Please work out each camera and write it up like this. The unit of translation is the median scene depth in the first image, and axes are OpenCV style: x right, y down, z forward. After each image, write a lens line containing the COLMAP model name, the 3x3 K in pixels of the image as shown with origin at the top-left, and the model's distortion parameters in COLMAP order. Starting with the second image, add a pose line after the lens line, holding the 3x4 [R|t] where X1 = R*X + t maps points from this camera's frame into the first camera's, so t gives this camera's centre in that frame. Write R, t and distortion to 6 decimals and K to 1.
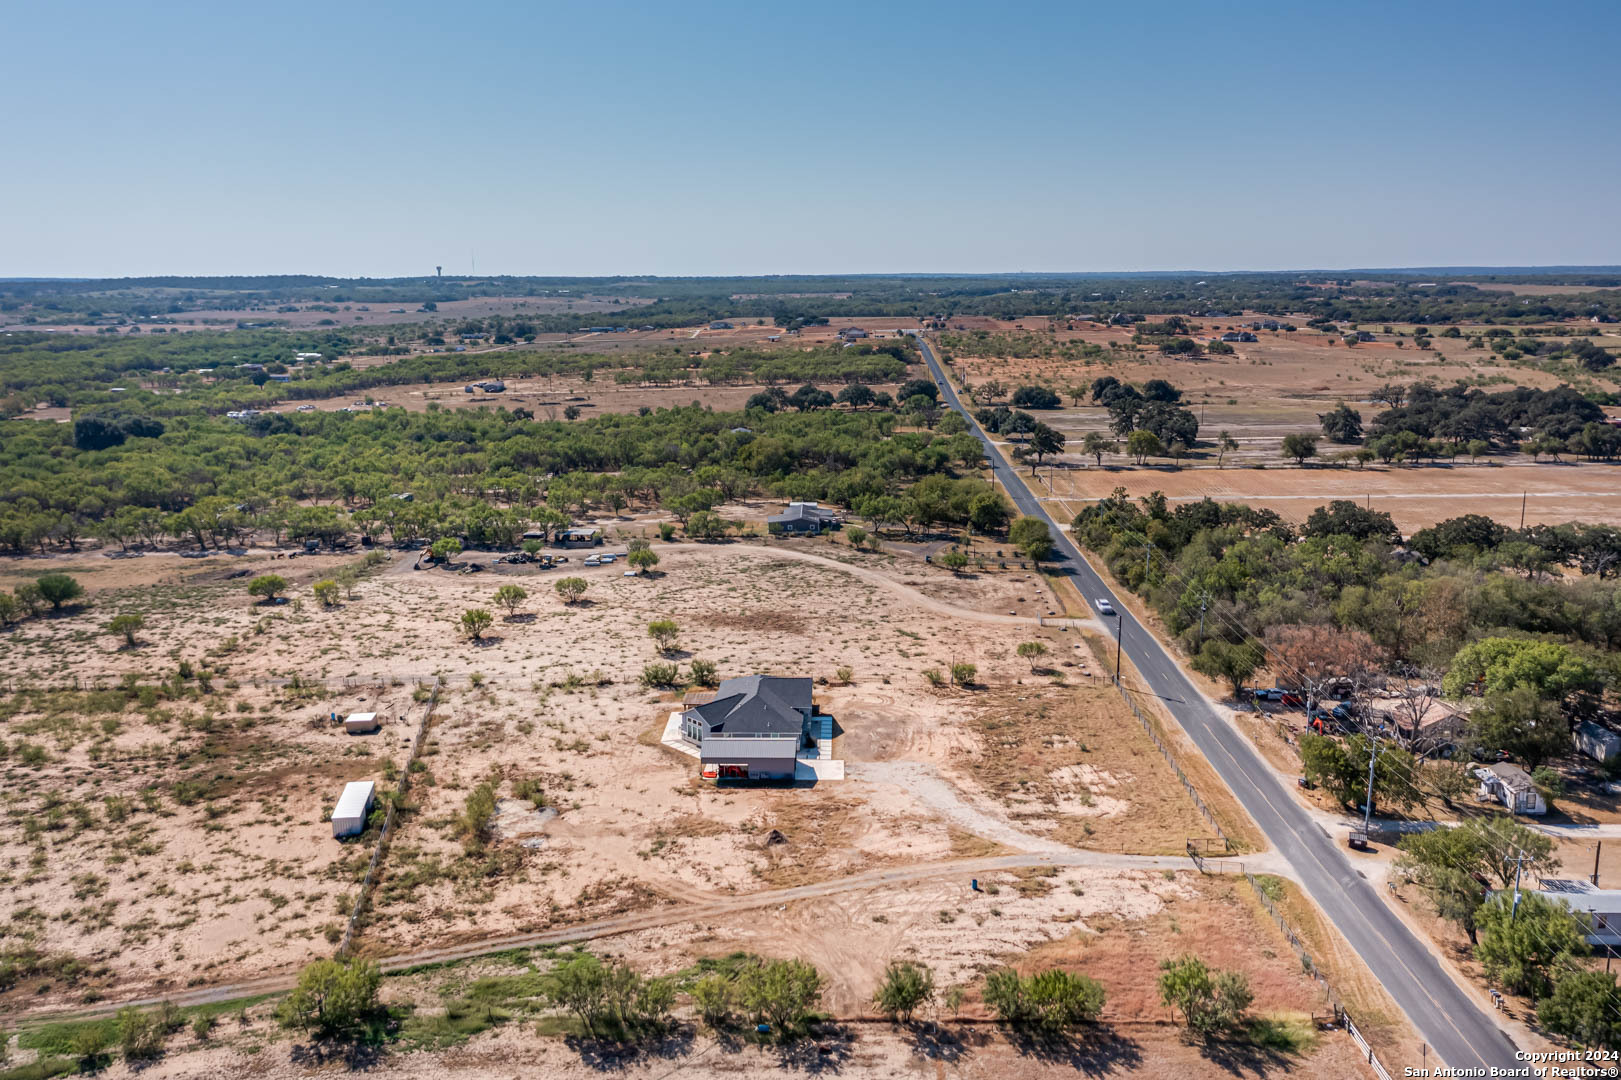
lens RADIAL K [[1278.4, 0, 809.2], [0, 1278.4, 543.8], [0, 0, 1]] dist [-0.003804, 0.032510]
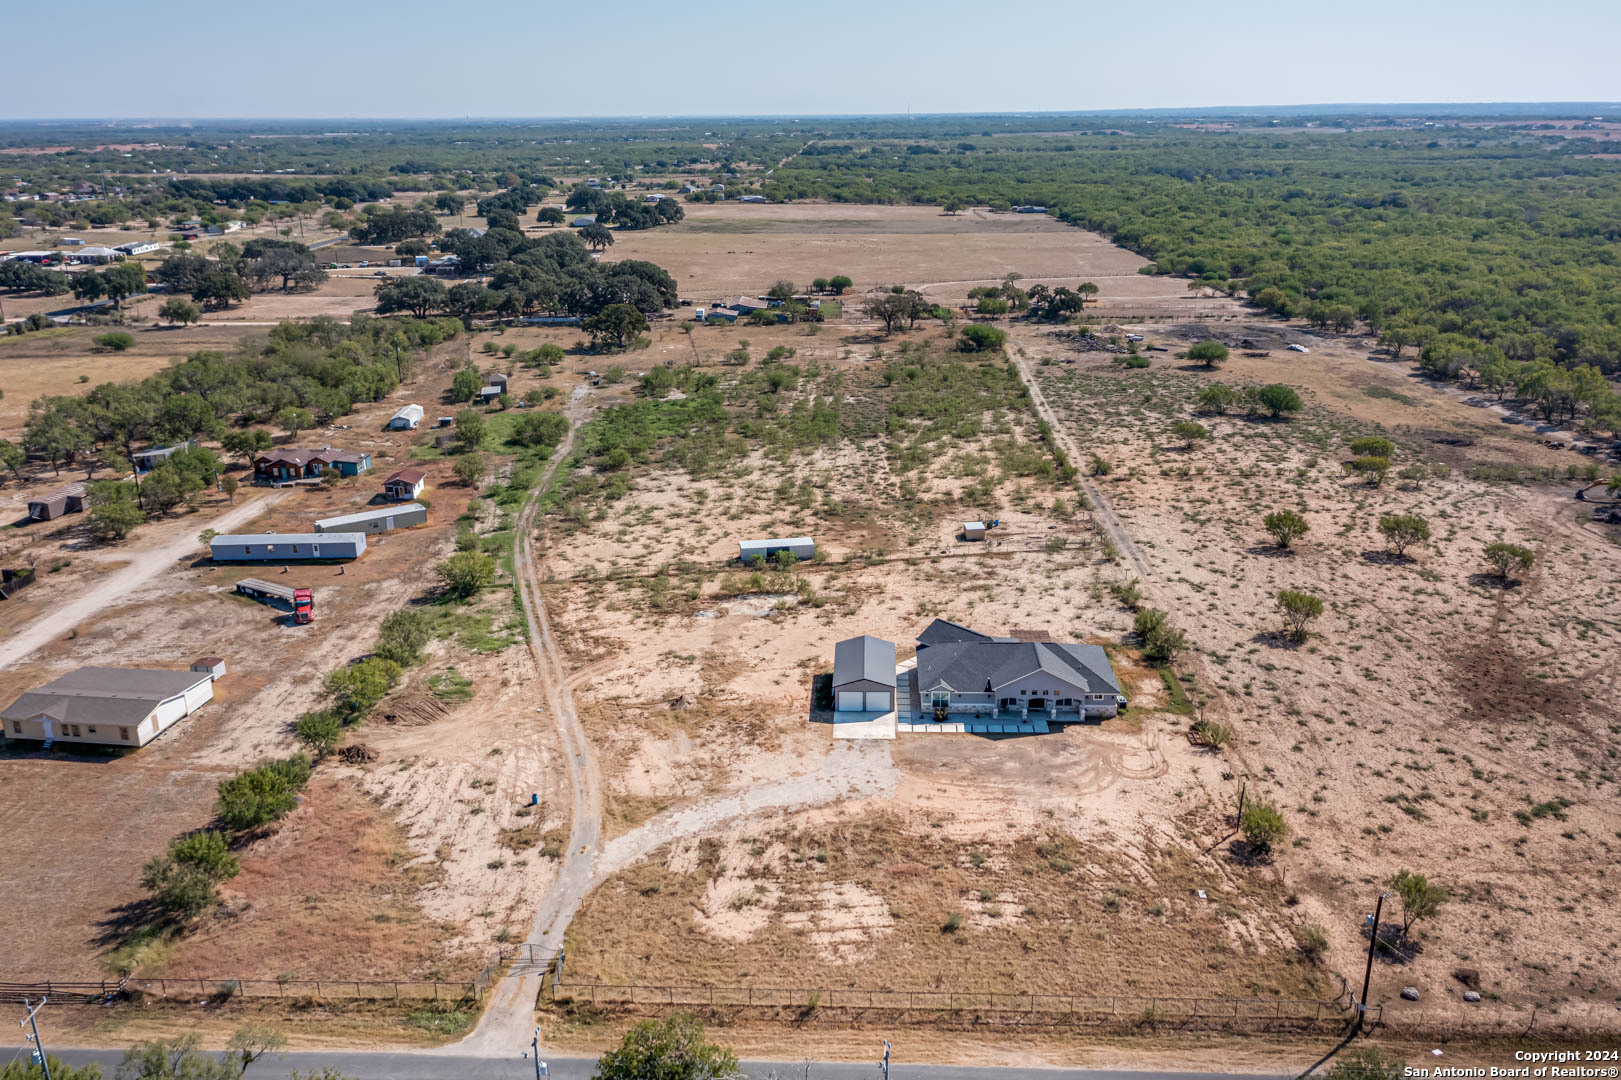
lens RADIAL K [[1278.4, 0, 808.1], [0, 1278.4, 534.1], [0, 0, 1]] dist [-0.003804, 0.032510]
pose [[-0.022531, 0.324769, -0.945525, 0.801898], [-0.199629, 0.925257, 0.322565, -0.211474], [0.979612, 0.196022, 0.043986, 0.958654]]
